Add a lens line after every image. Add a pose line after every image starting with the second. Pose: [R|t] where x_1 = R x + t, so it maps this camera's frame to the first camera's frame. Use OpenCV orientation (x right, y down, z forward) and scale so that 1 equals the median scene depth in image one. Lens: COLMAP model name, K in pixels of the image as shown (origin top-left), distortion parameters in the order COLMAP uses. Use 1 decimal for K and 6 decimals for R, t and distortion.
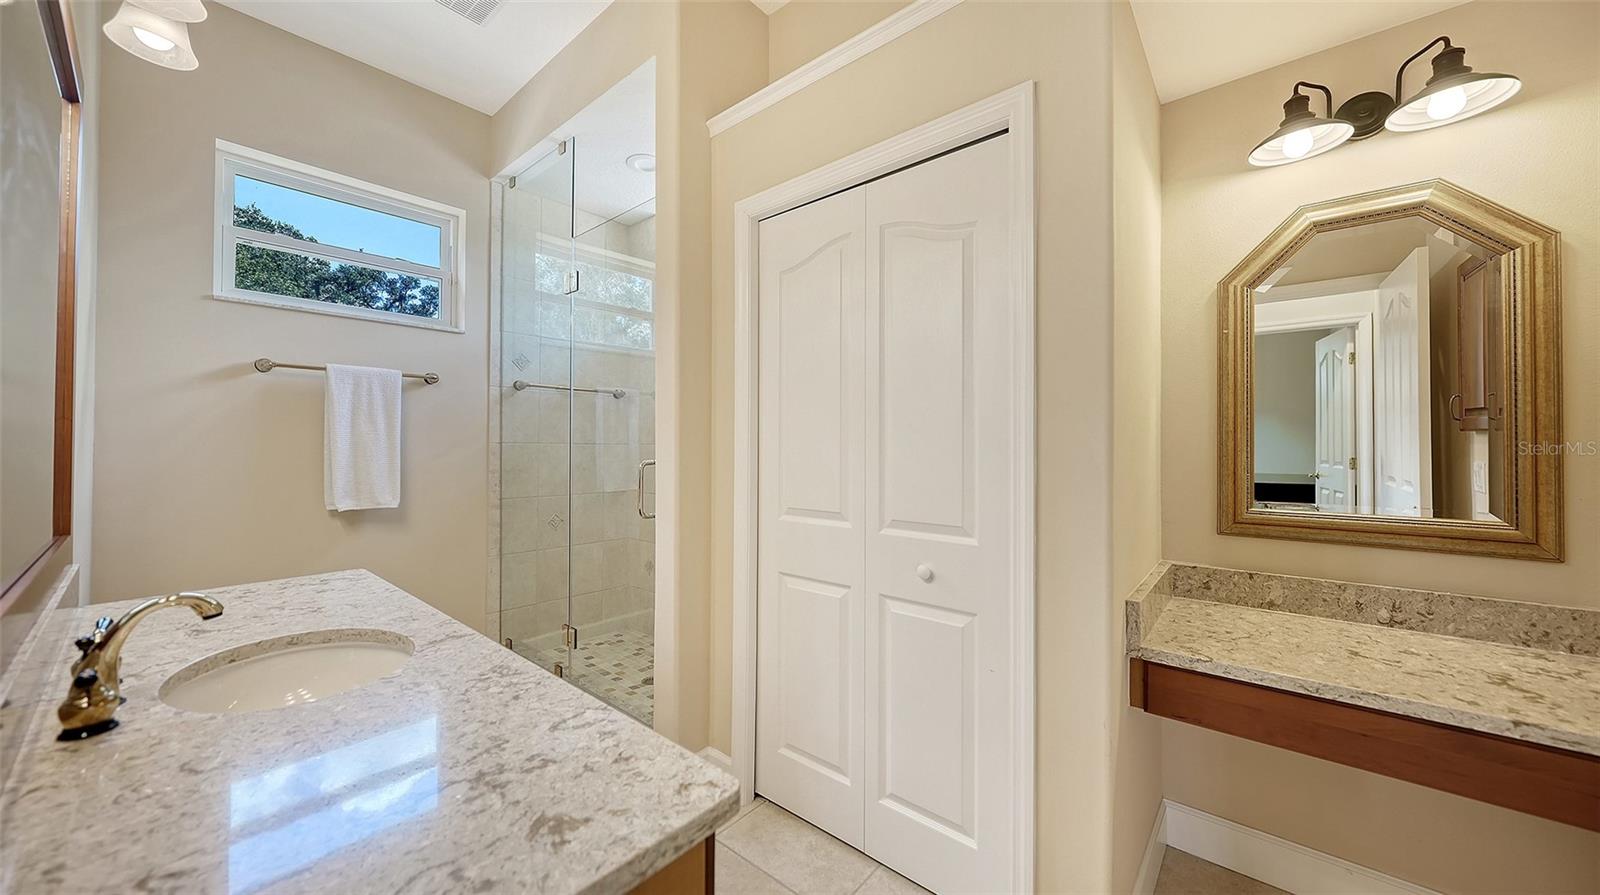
lens RADIAL K [[561.0, 0, 786.5], [0, 561.0, 440.1], [0, 0, 1]] dist [0.000067, -0.000601]
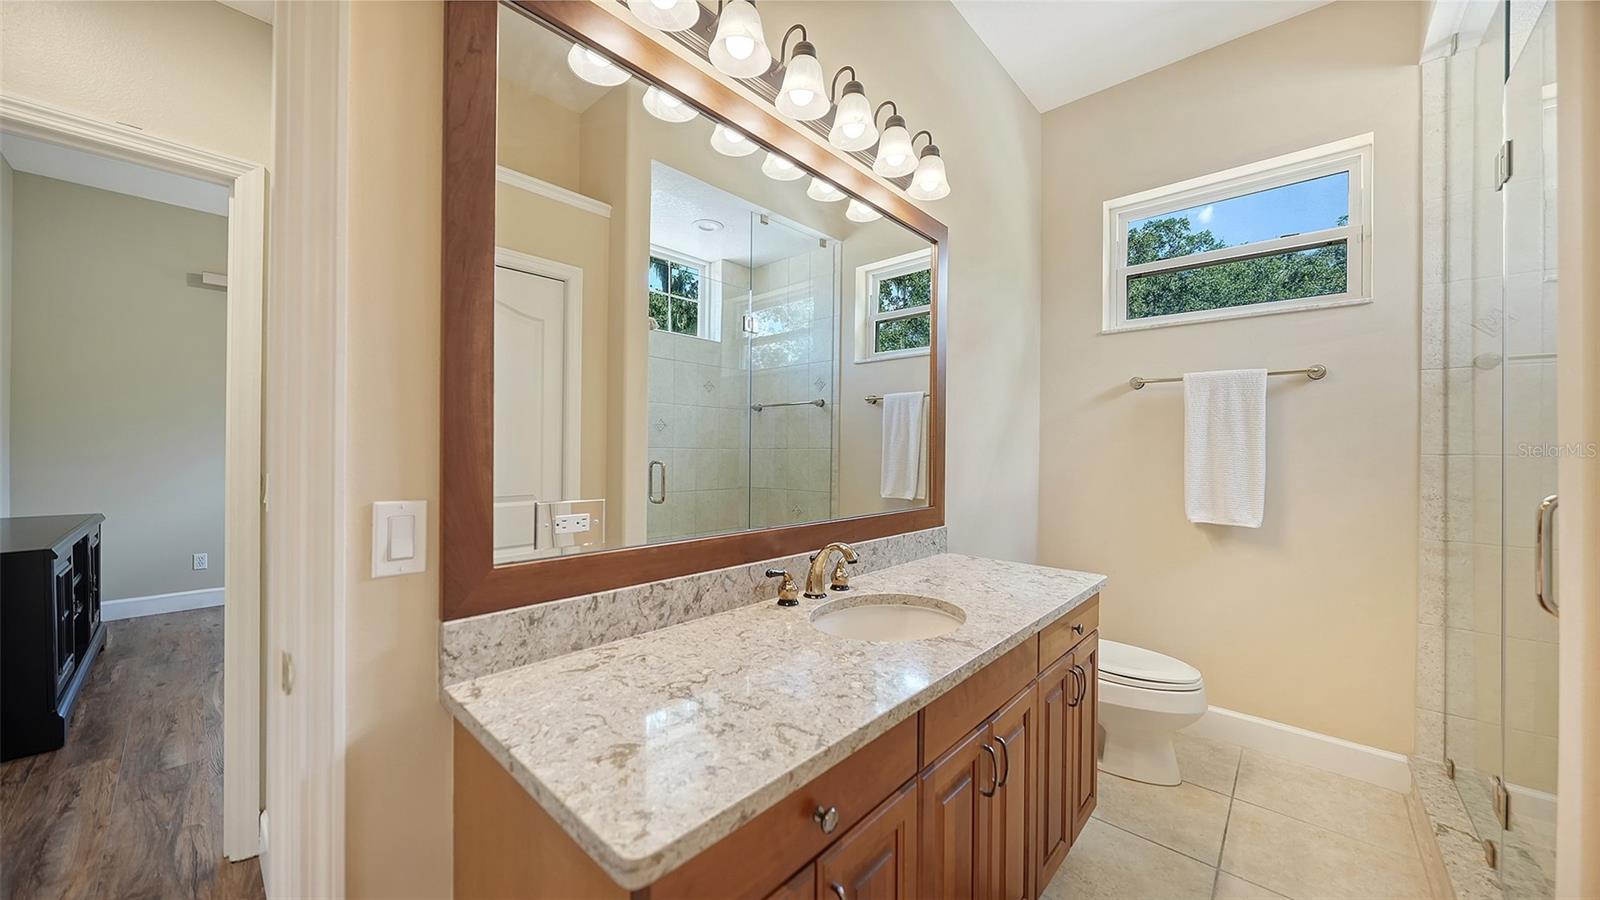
lens RADIAL K [[561.0, 0, 798.0], [0, 561.0, 447.9], [0, 0, 1]] dist [0.000067, -0.000601]
pose [[-0.019257, -0.003193, -0.999809, 0.207830], [-0.002856, 0.999991, -0.003138, 0.001652], [0.999810, 0.002795, -0.019266, 0.351341]]
